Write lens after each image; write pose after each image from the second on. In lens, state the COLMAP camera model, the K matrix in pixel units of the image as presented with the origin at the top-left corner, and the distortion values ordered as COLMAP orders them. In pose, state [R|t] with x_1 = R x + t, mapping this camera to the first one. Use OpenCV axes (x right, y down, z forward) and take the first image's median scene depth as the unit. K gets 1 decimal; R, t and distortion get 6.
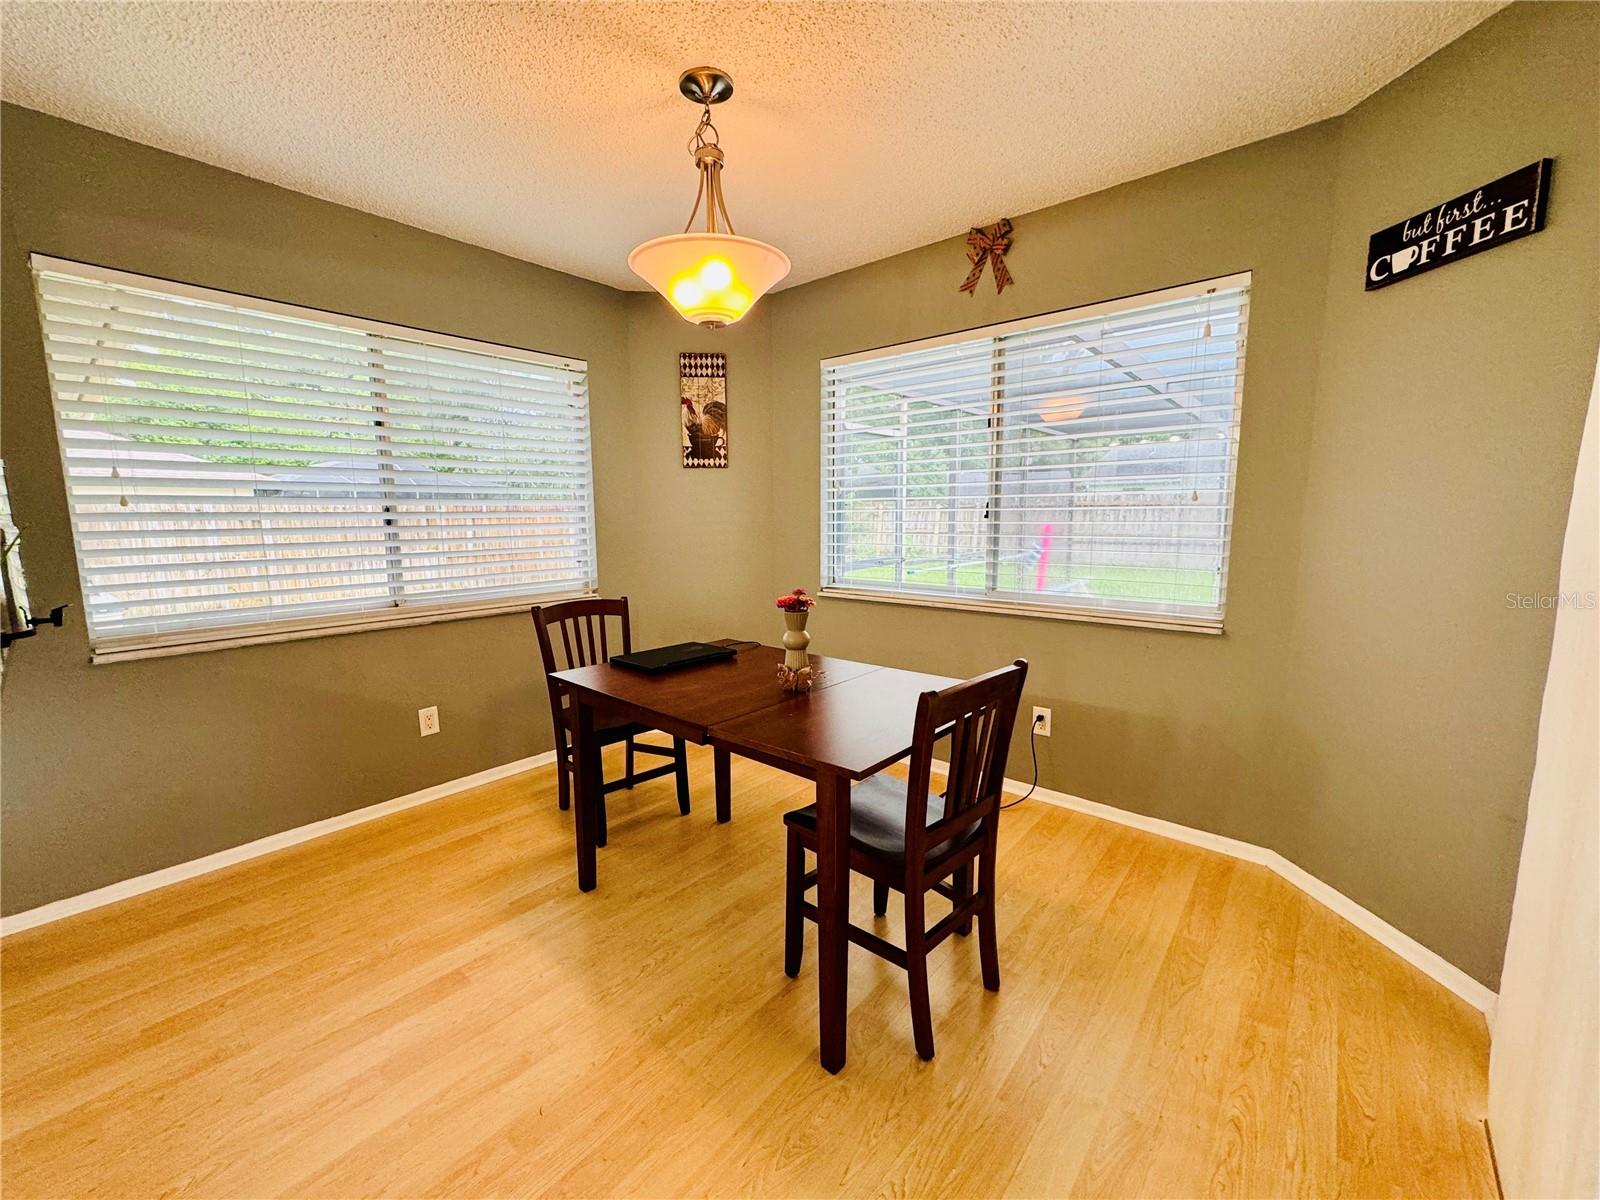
lens RADIAL K [[635.8, 0, 796.2], [0, 635.8, 597.2], [0, 0, 1]] dist [-0.001873, -0.000023]
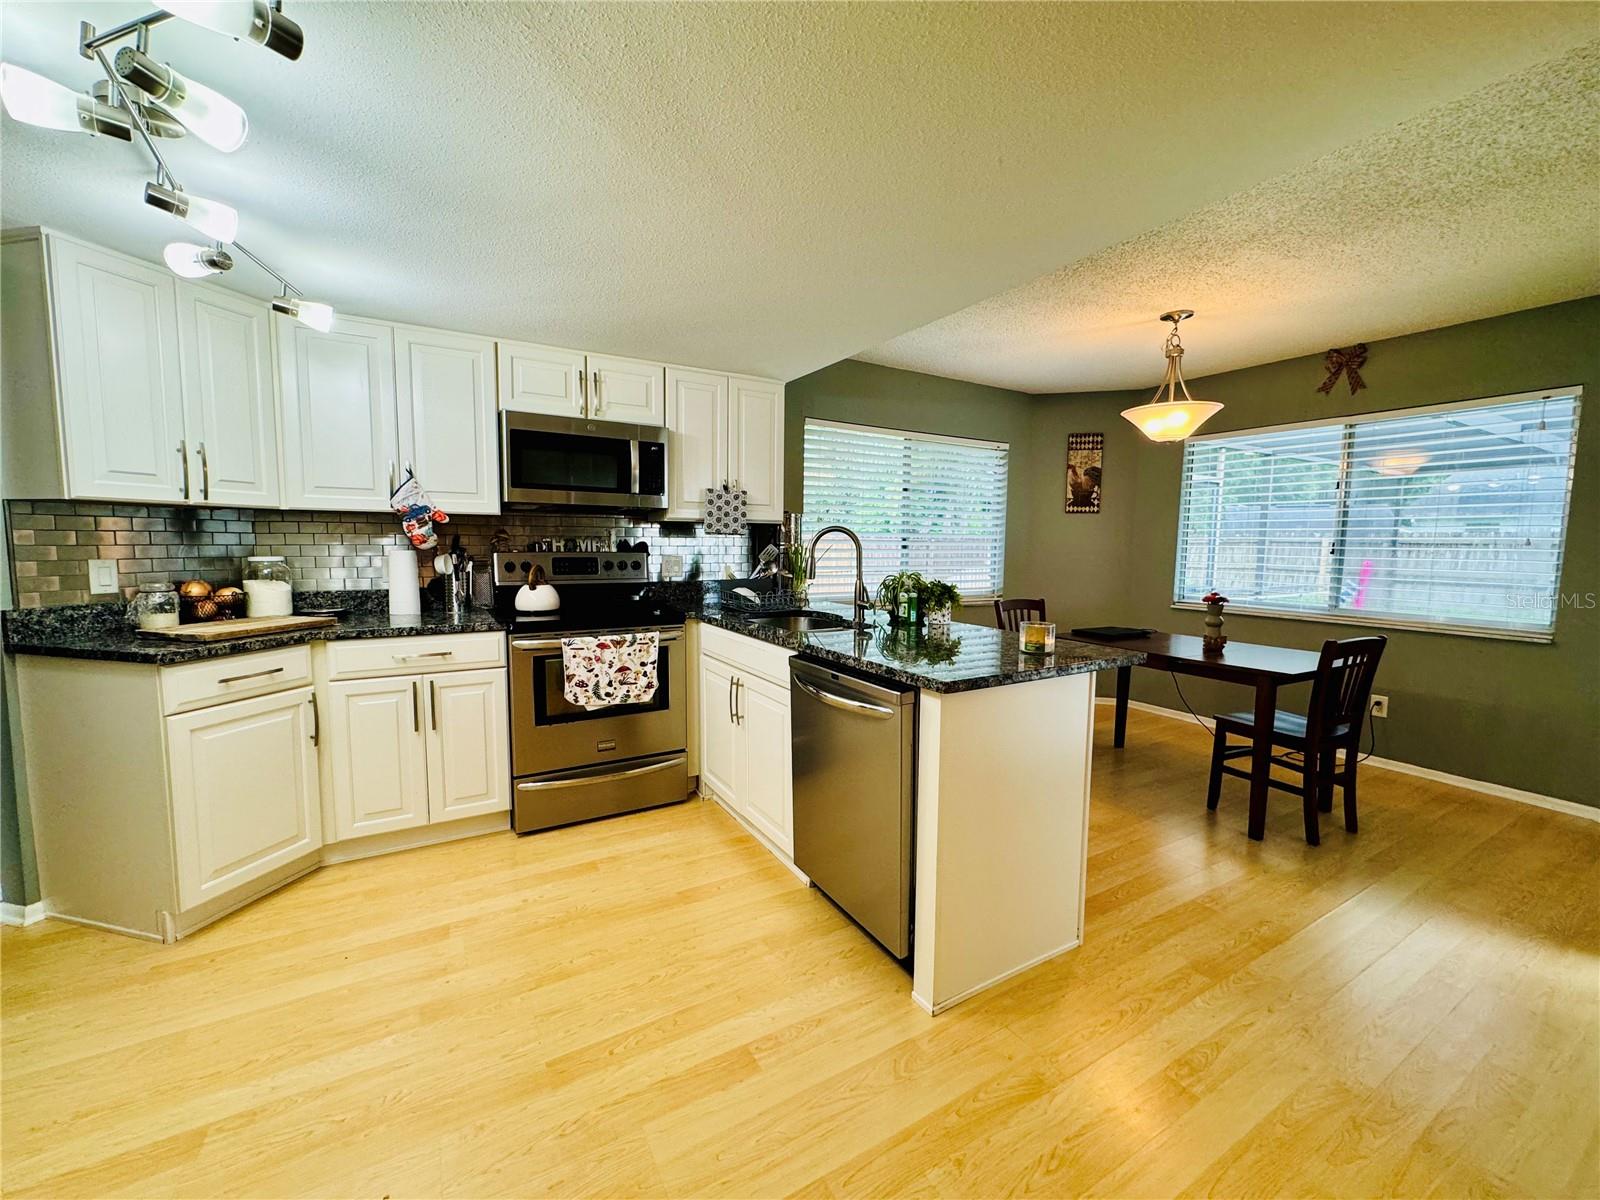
lens RADIAL K [[635.8, 0, 797.0], [0, 635.8, 598.2], [0, 0, 1]] dist [-0.001873, -0.000023]
pose [[0.943685, 0.050237, -0.327010, -0.303987], [-0.063916, 0.997467, -0.031213, 0.077675], [0.324614, 0.050357, 0.944505, -0.593404]]
